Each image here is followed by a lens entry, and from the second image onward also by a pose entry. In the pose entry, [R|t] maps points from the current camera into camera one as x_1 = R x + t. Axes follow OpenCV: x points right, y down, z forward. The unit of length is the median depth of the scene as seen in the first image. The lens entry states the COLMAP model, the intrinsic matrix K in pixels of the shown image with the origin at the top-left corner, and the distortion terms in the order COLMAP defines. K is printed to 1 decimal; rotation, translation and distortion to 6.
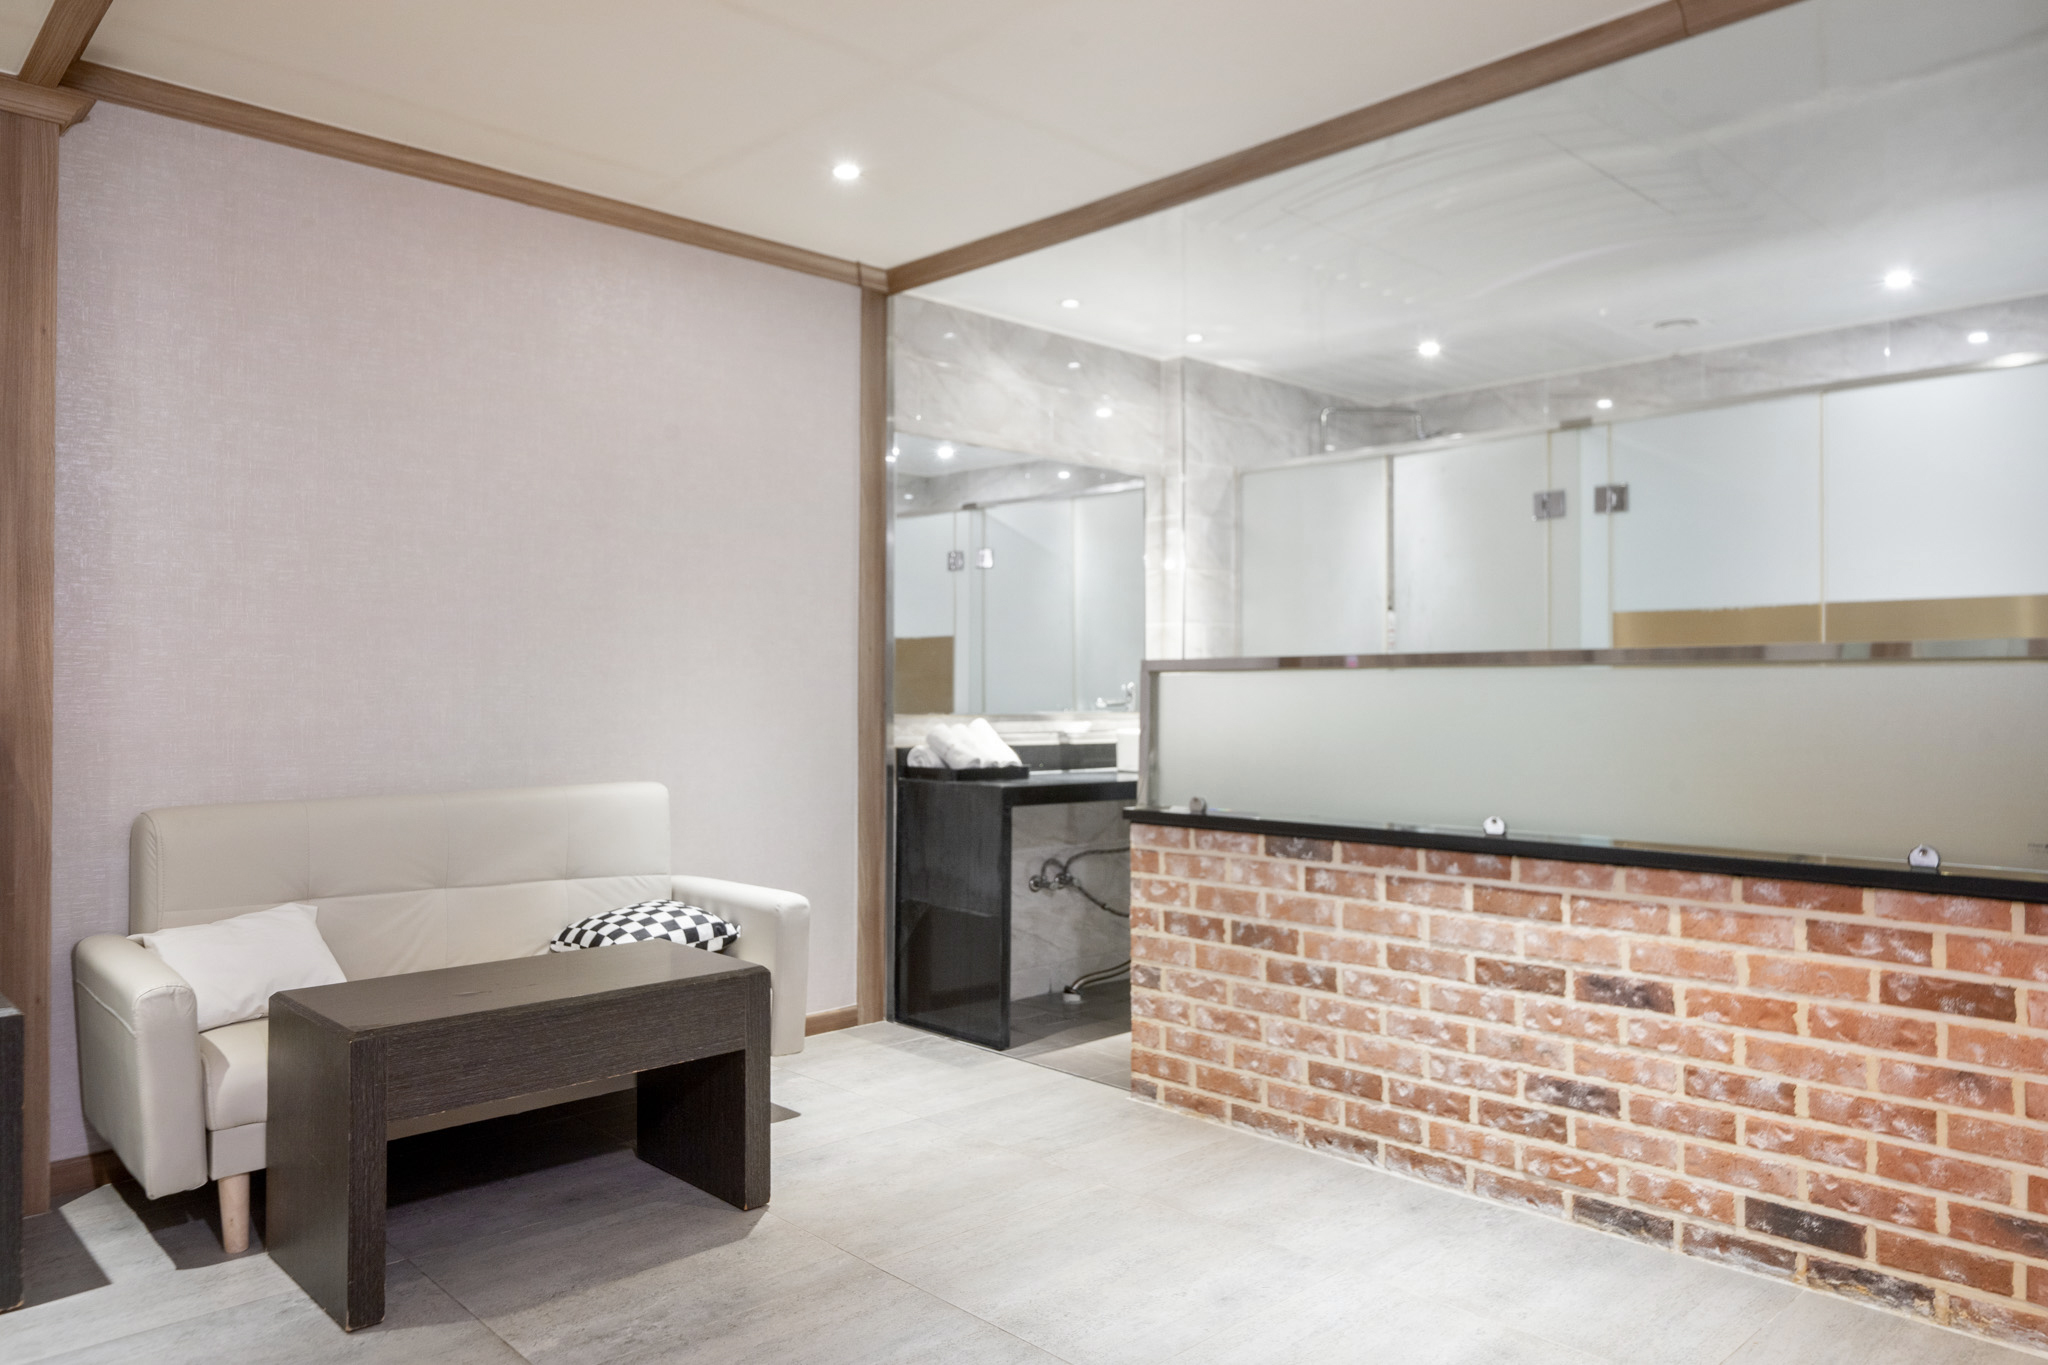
lens RADIAL K [[1400.0, 0, 1024.0], [0, 1400.0, 682.5], [0, 0, 1]] dist [0.003970, -0.001435]
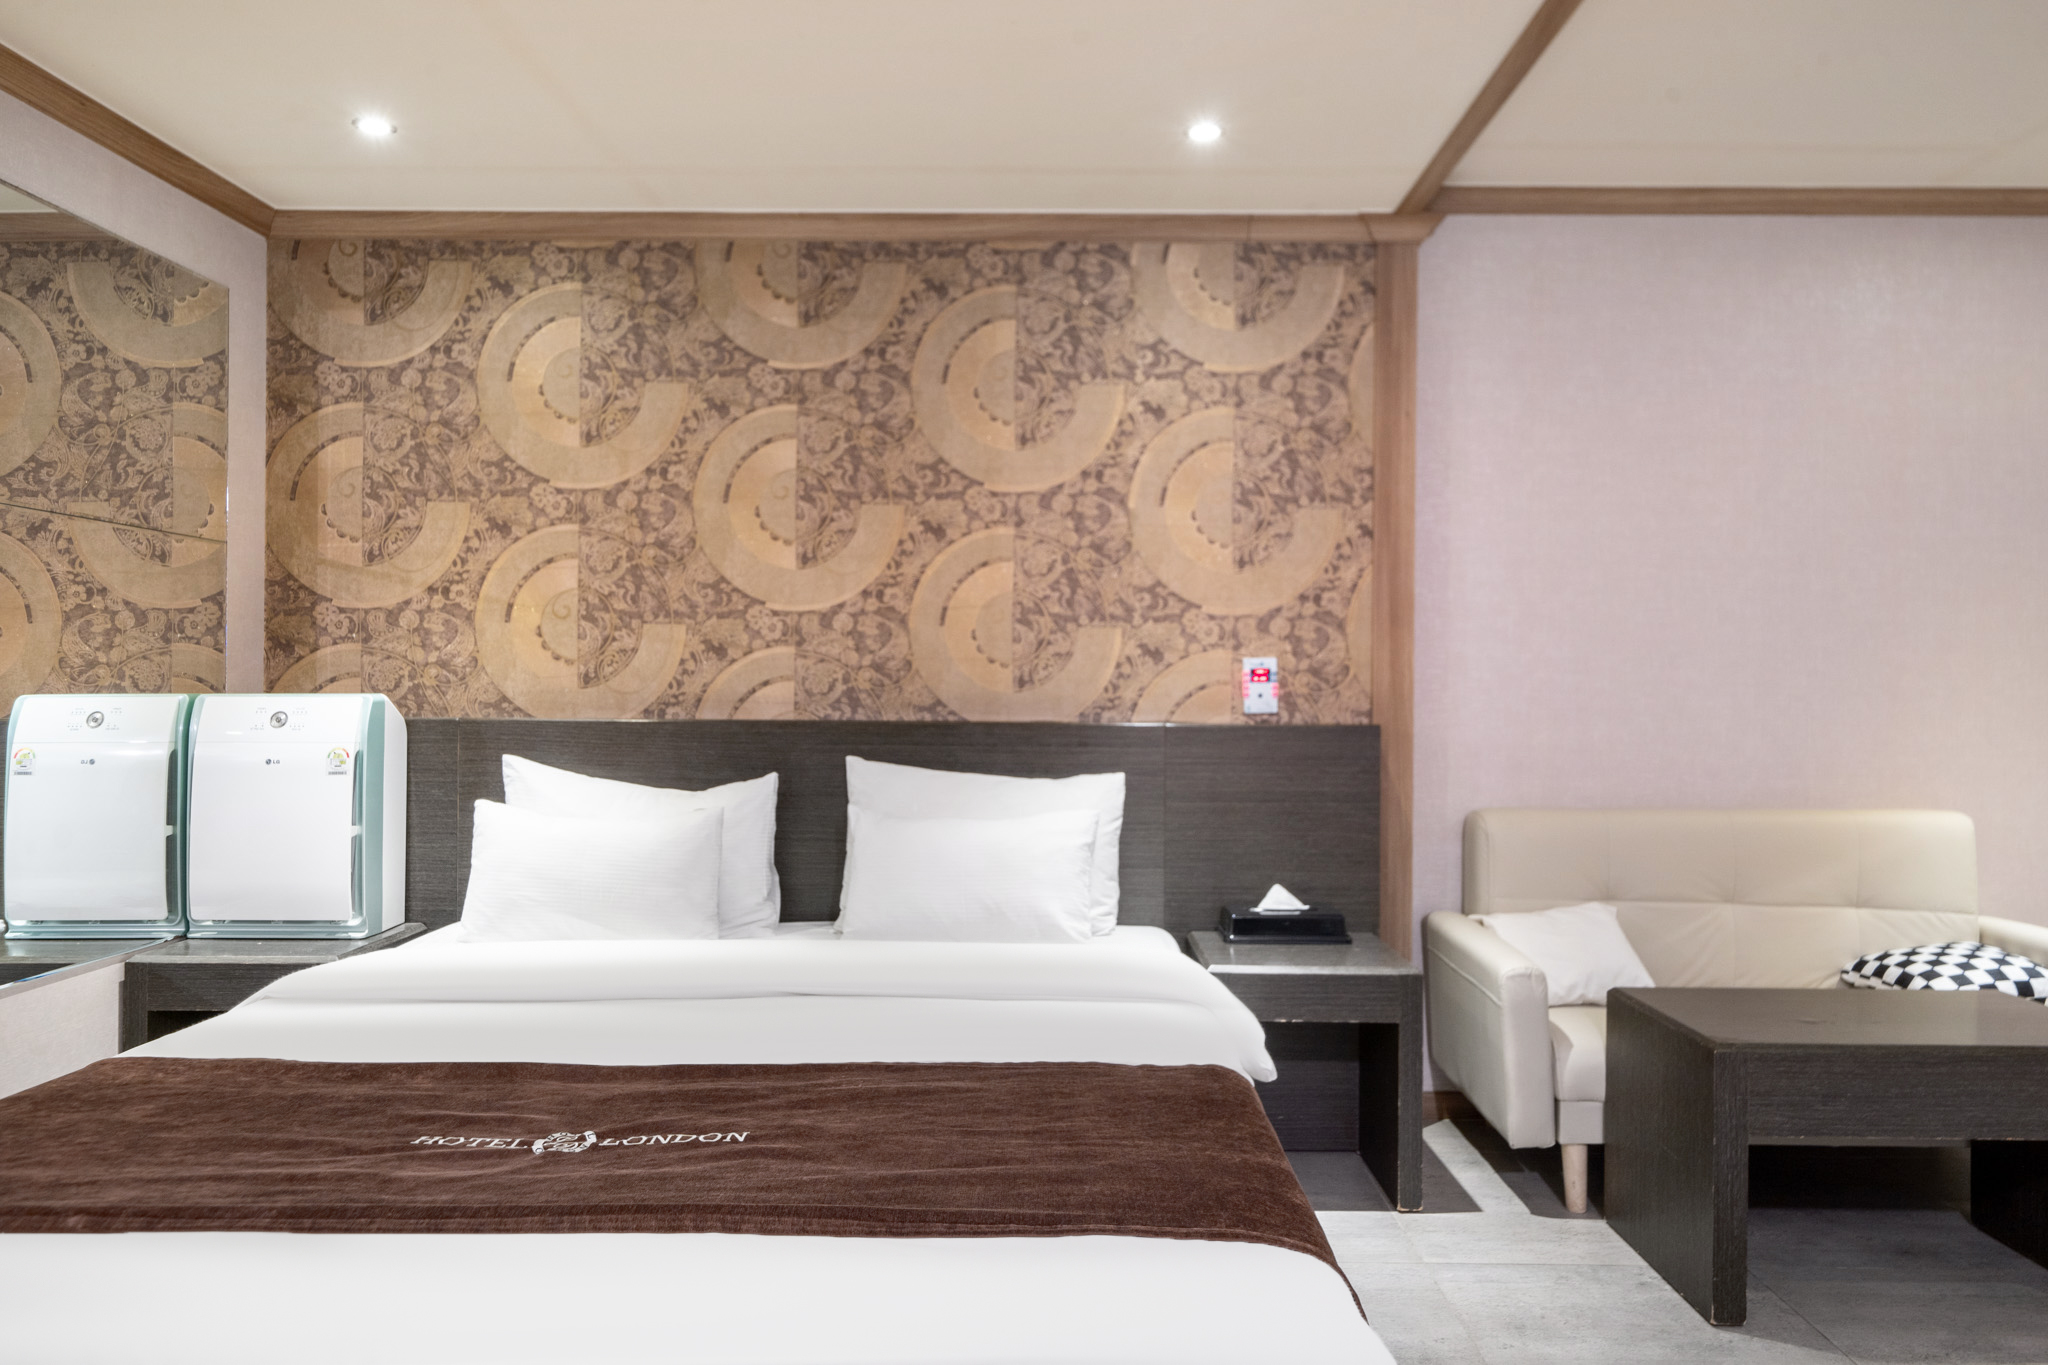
lens RADIAL K [[1324.8, 0, 1024.0], [0, 1324.8, 682.5], [0, 0, 1]] dist [-0.003744, -0.000215]
pose [[0.712591, 0.006351, -0.701551, -0.135555], [-0.005637, 0.999979, 0.003327, -0.019348], [0.701557, 0.001584, 0.712611, -0.066944]]
